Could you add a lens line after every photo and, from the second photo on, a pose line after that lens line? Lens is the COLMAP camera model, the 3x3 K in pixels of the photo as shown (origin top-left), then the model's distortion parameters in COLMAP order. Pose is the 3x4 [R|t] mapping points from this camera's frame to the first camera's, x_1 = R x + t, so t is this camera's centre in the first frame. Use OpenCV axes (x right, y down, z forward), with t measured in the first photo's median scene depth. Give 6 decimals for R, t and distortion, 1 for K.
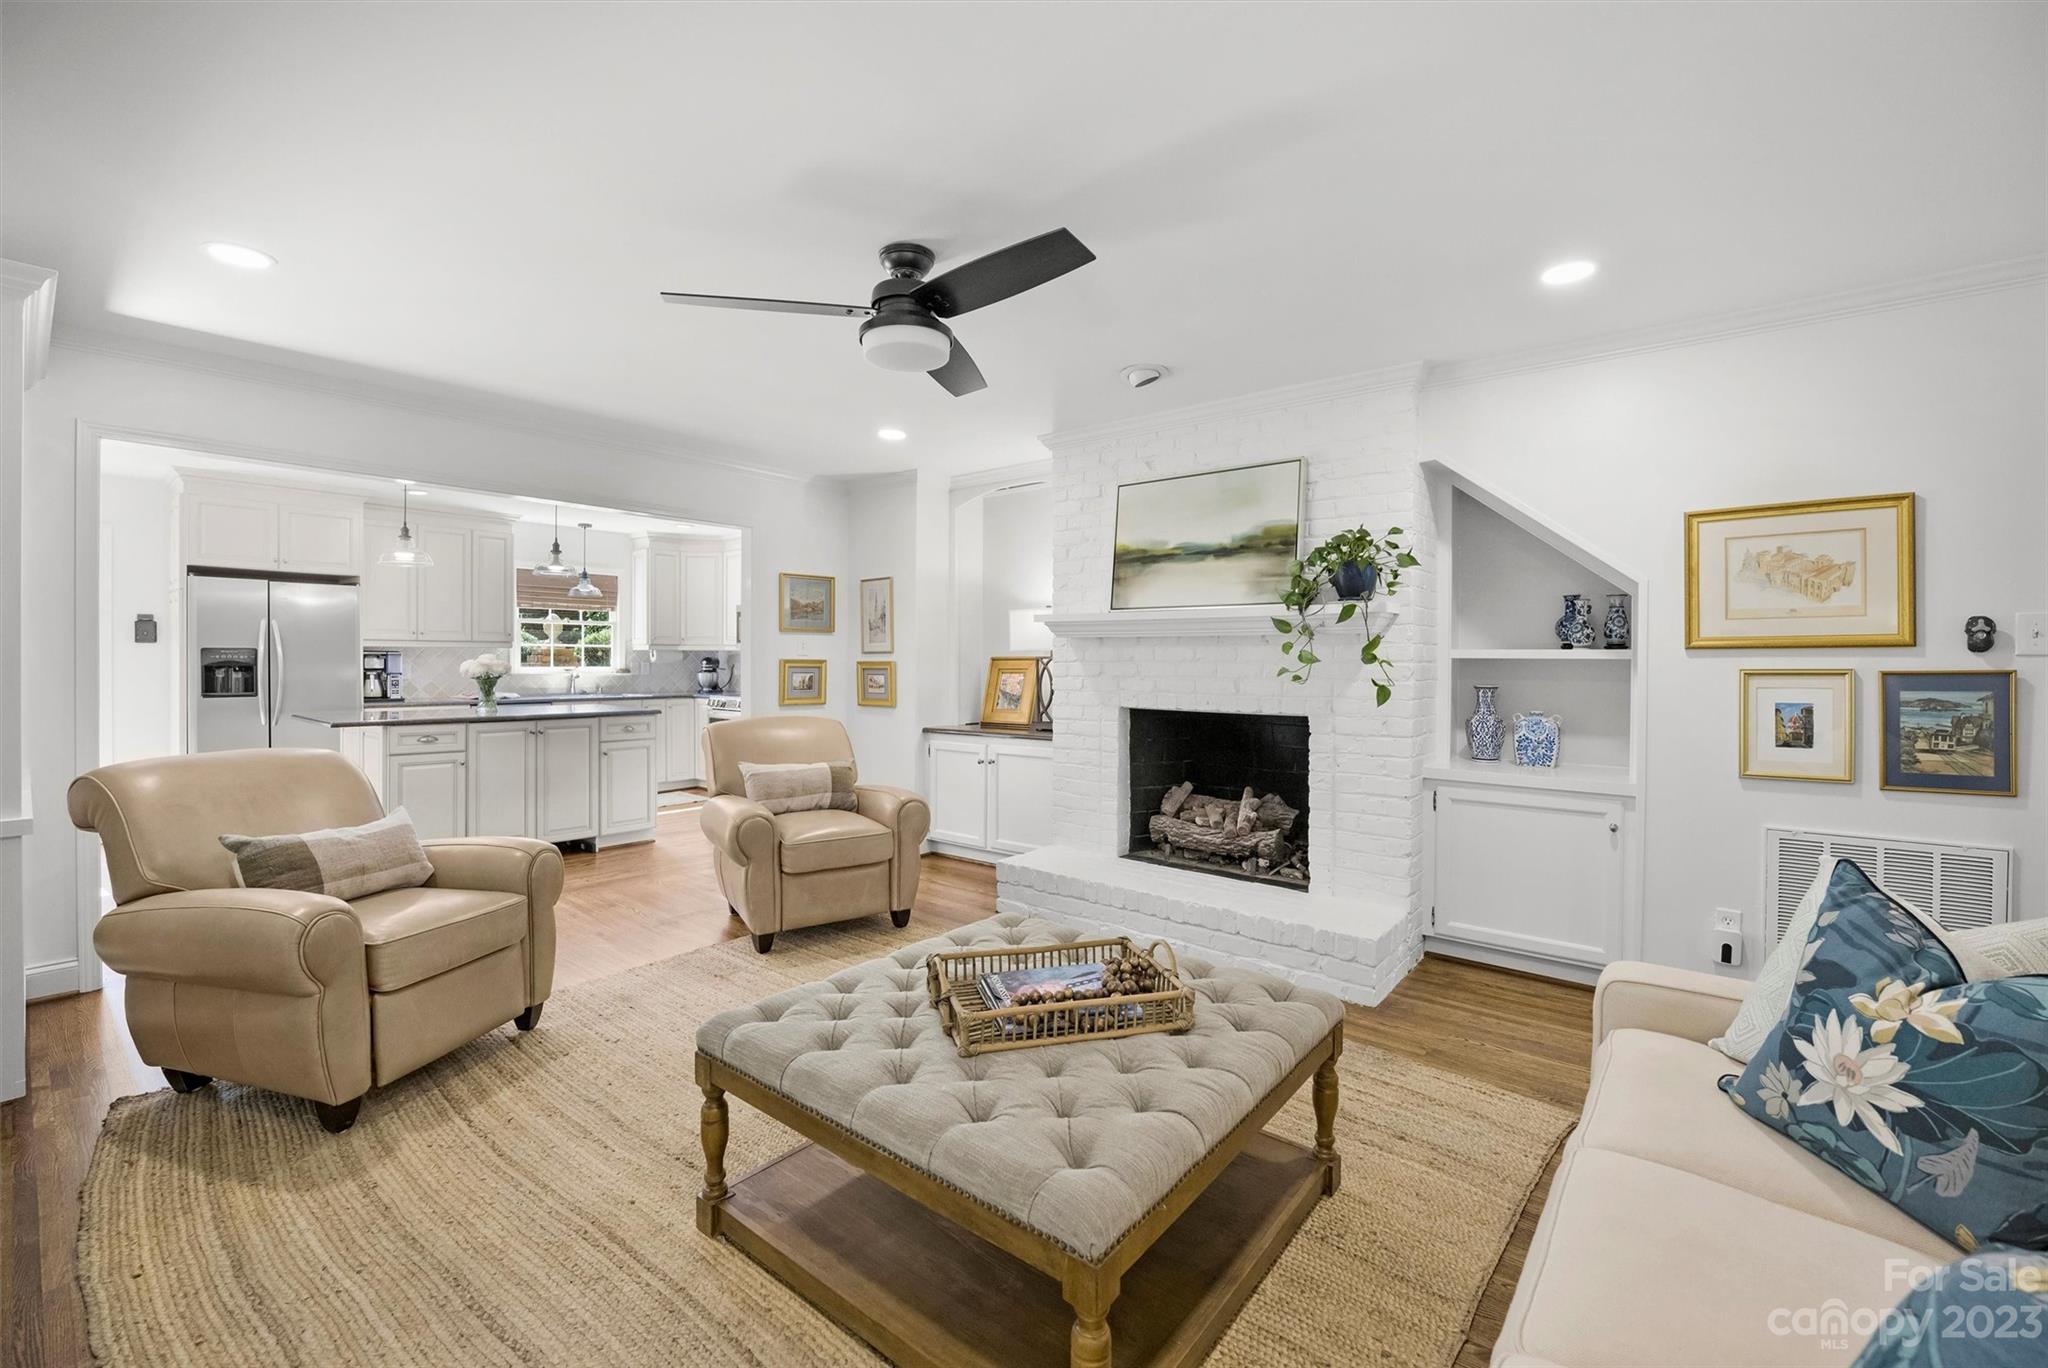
lens RADIAL K [[848.8, 0, 1028.8], [0, 848.8, 666.0], [0, 0, 1]] dist [-0.018329, 0.000770]
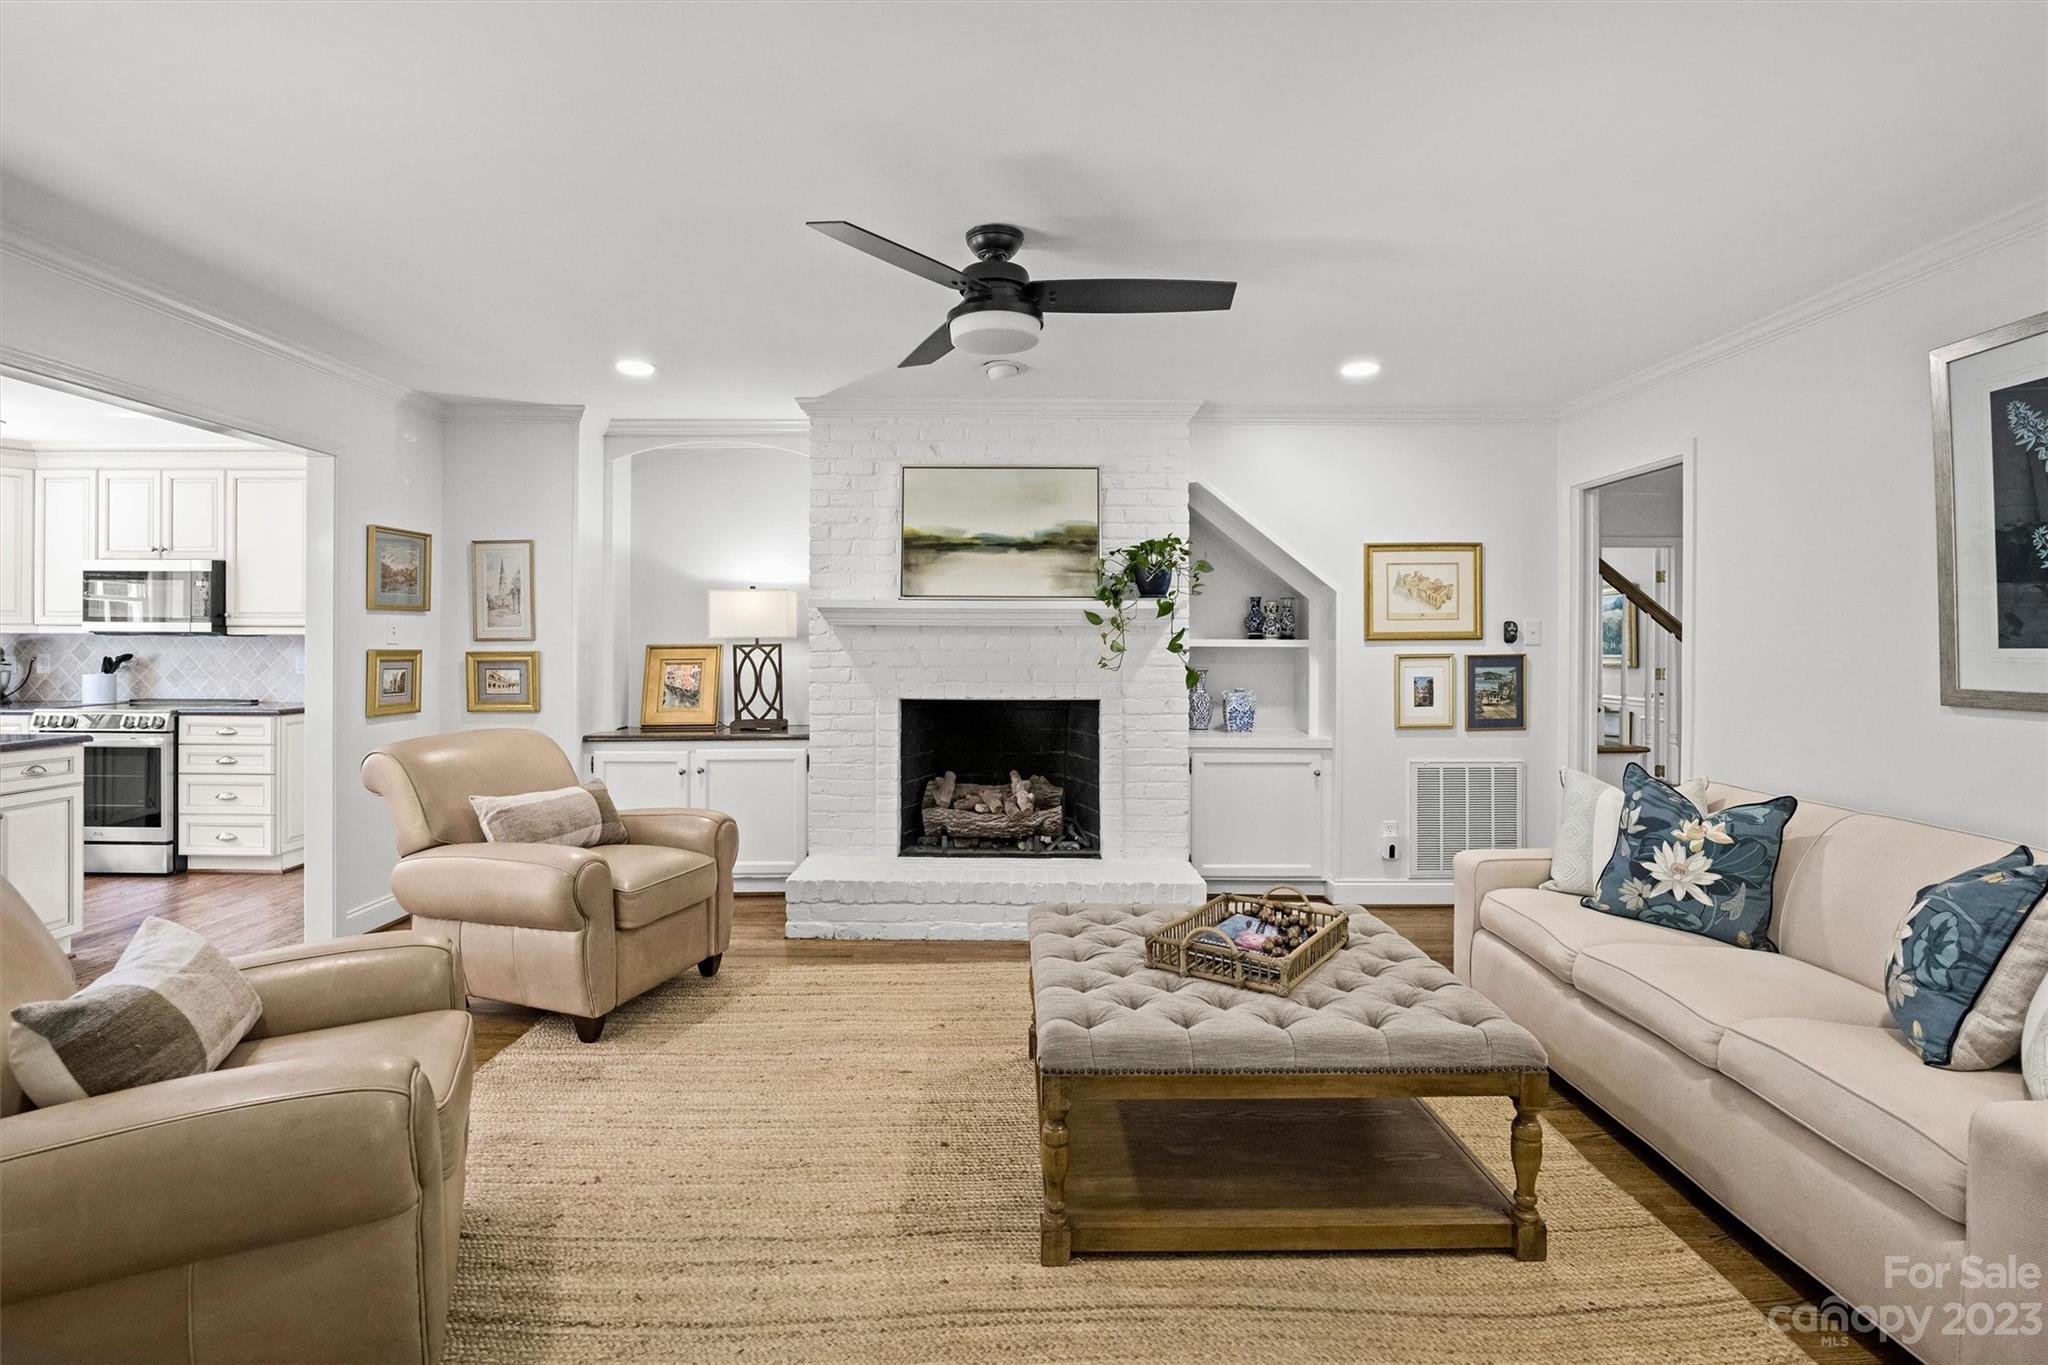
lens RADIAL K [[958.6, 0, 1020.9], [0, 958.6, 643.5], [0, 0, 1]] dist [-0.010607, -0.000541]
pose [[0.775821, -0.003164, 0.630945, -0.519525], [0.006014, 0.999979, -0.002380, -0.011254], [-0.630925, 0.005641, 0.775824, 0.088276]]
